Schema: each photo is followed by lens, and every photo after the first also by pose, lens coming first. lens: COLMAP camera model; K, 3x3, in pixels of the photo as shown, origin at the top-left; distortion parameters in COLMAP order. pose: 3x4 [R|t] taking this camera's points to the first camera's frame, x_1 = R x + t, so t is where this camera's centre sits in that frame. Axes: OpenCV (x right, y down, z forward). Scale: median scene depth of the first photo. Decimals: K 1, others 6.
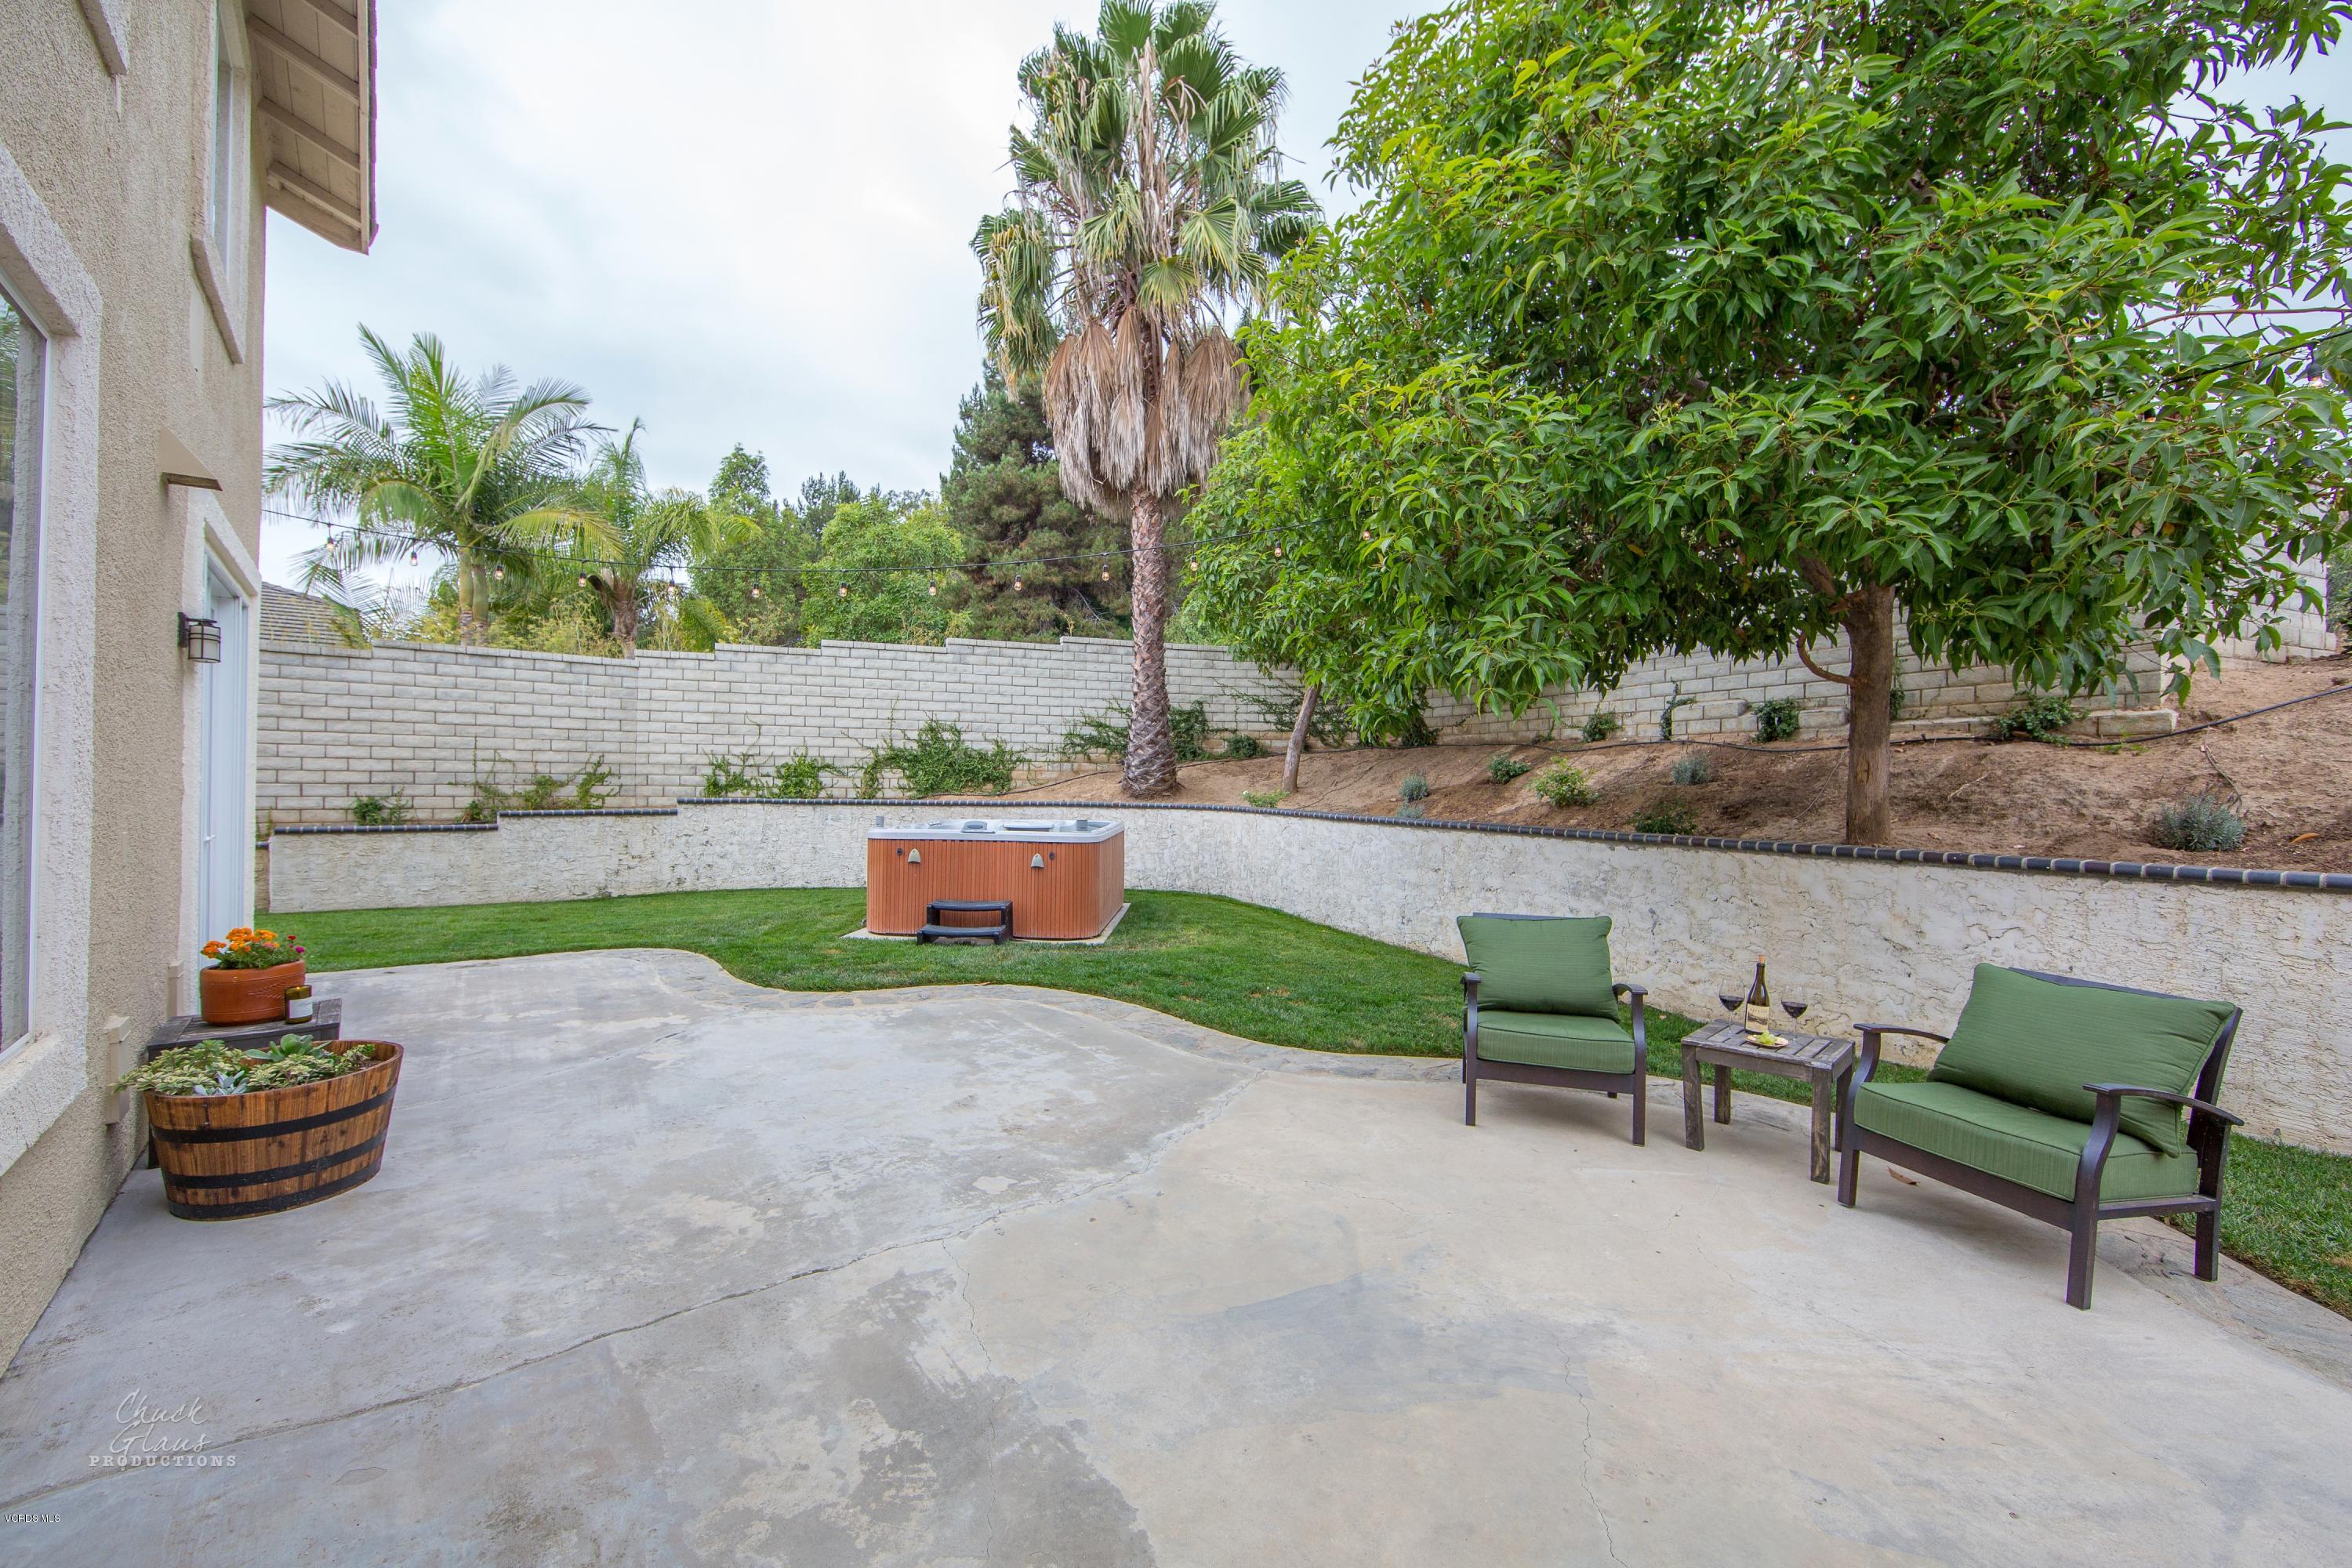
lens RADIAL K [[940.5, 0, 1176.0], [0, 940.5, 784.0], [0, 0, 1]] dist [-0.007815, -0.000165]
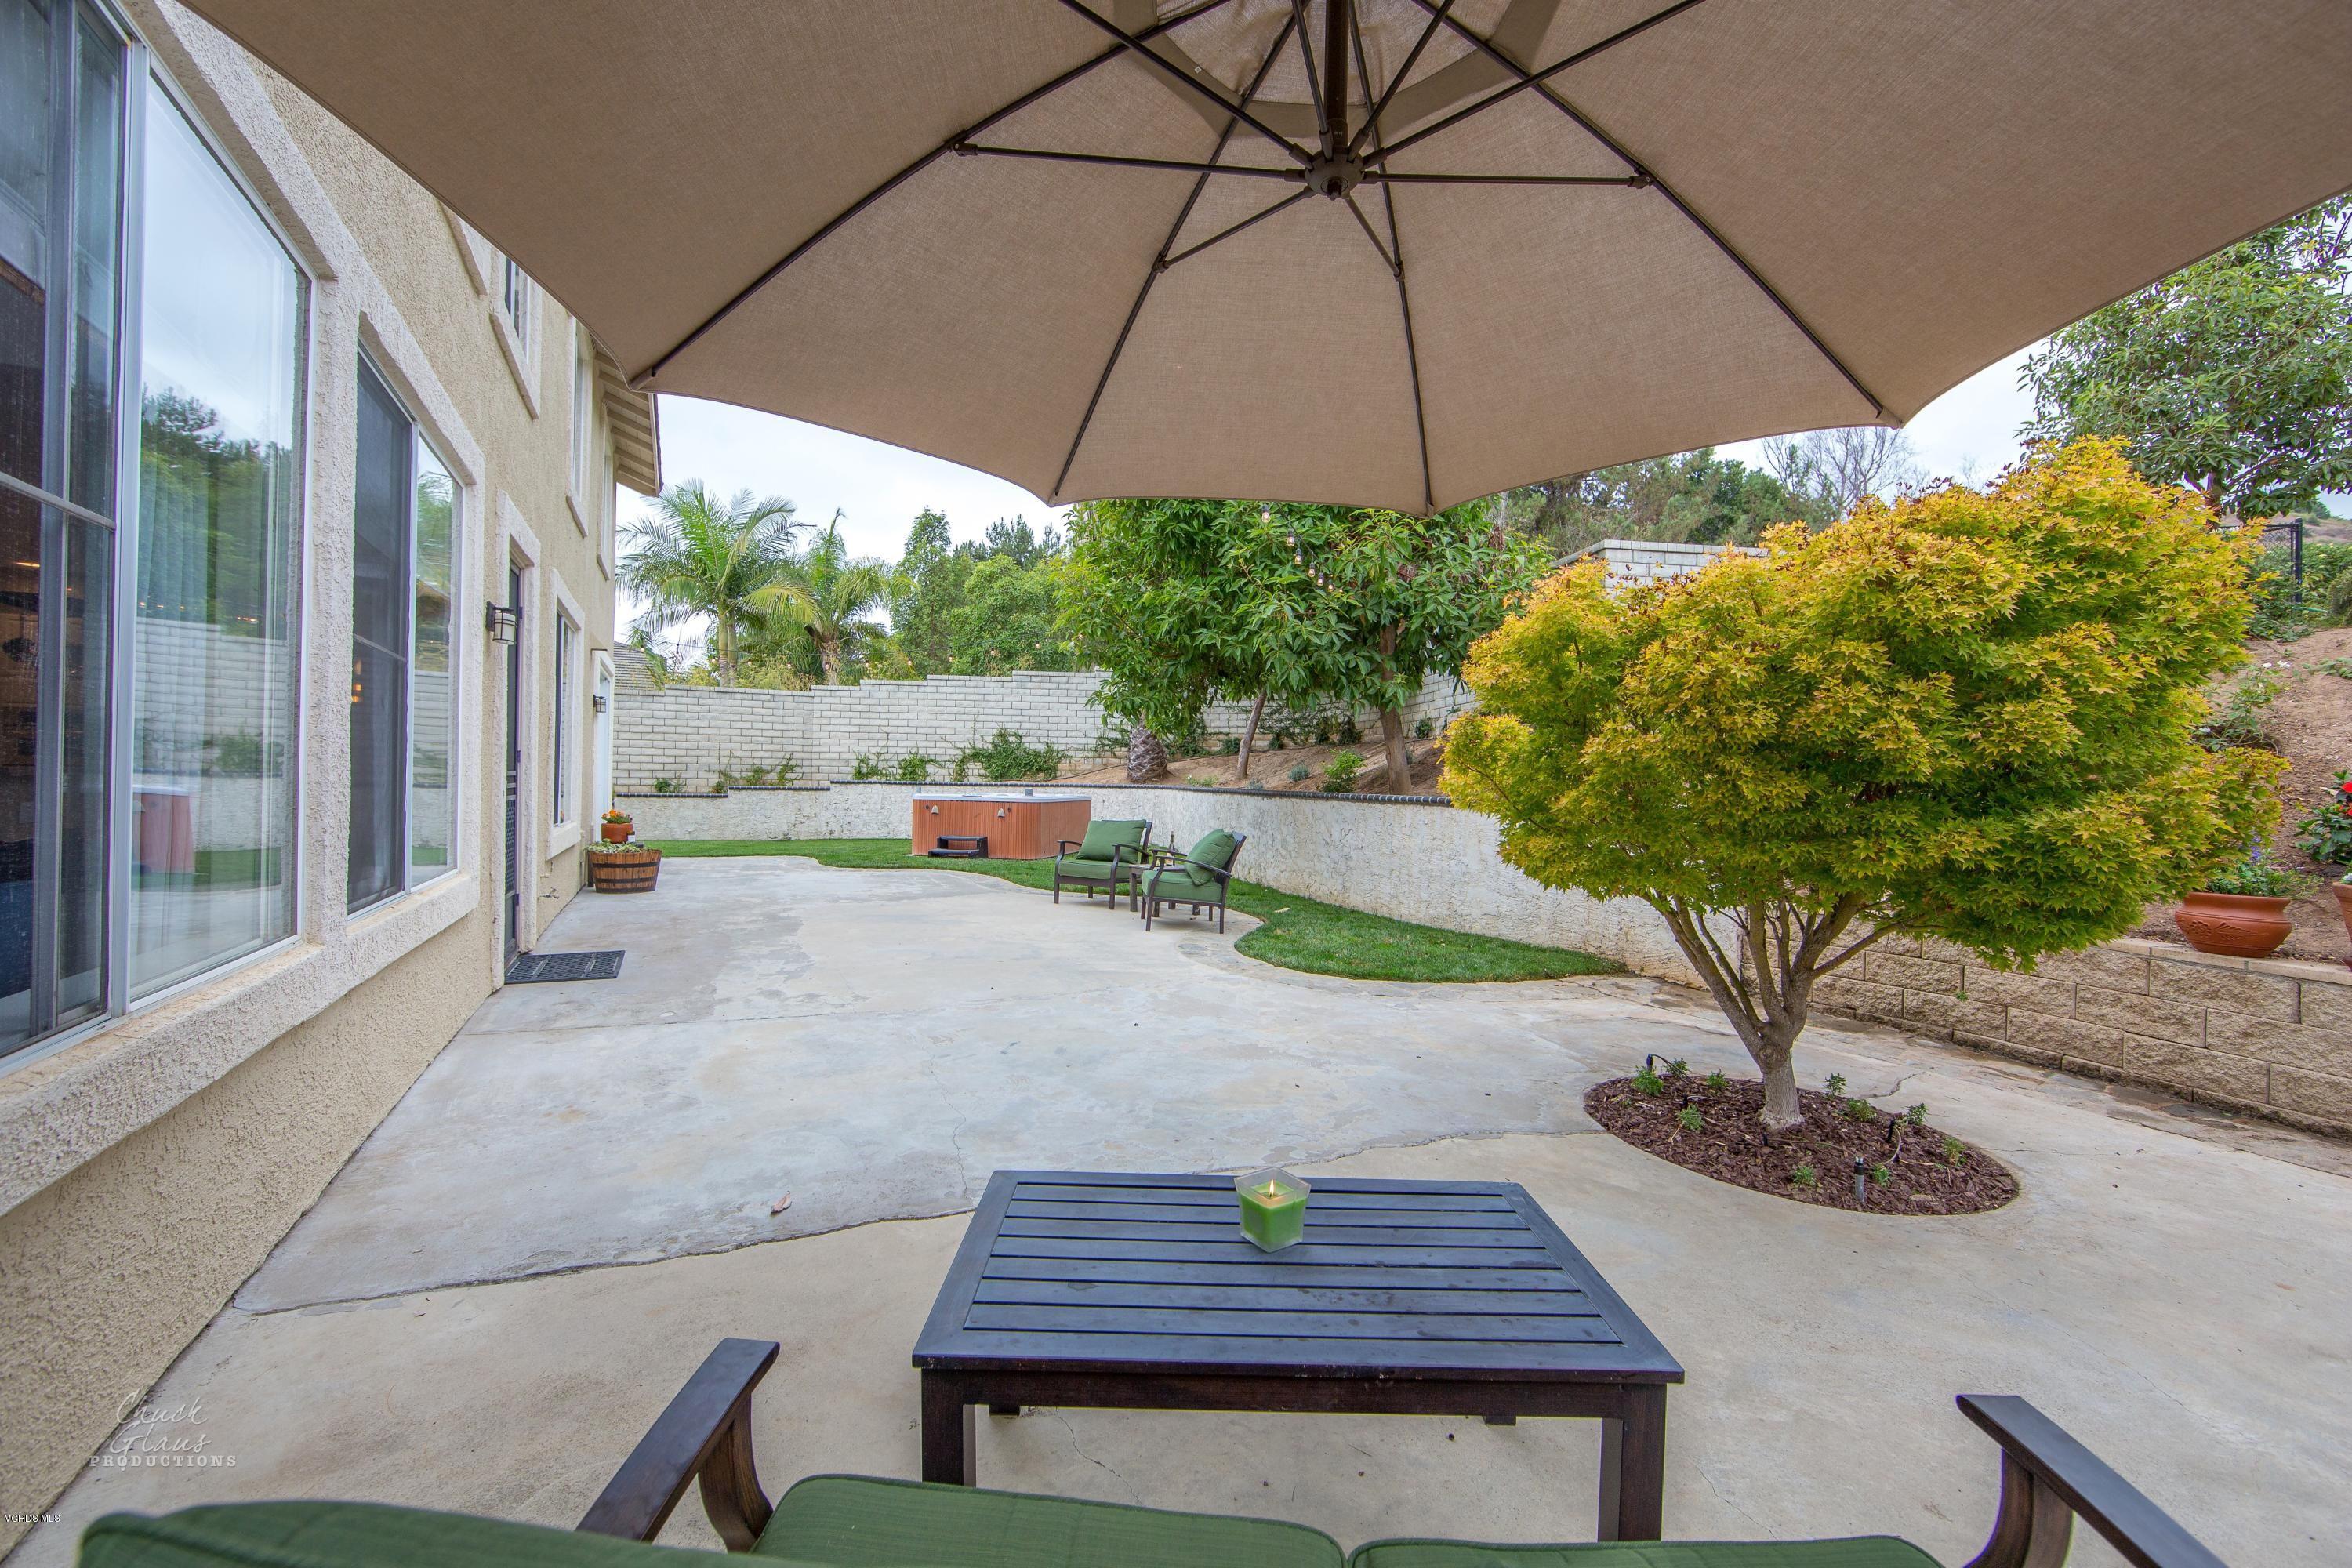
lens RADIAL K [[961.0, 0, 1176.0], [0, 961.0, 784.0], [0, 0, 1]] dist [0.000533, -0.000031]
pose [[0.973437, 0.001258, -0.228951, 0.348697], [-0.002388, 0.999986, -0.004660, 0.024075], [0.228942, 0.005083, 0.973427, -0.381327]]
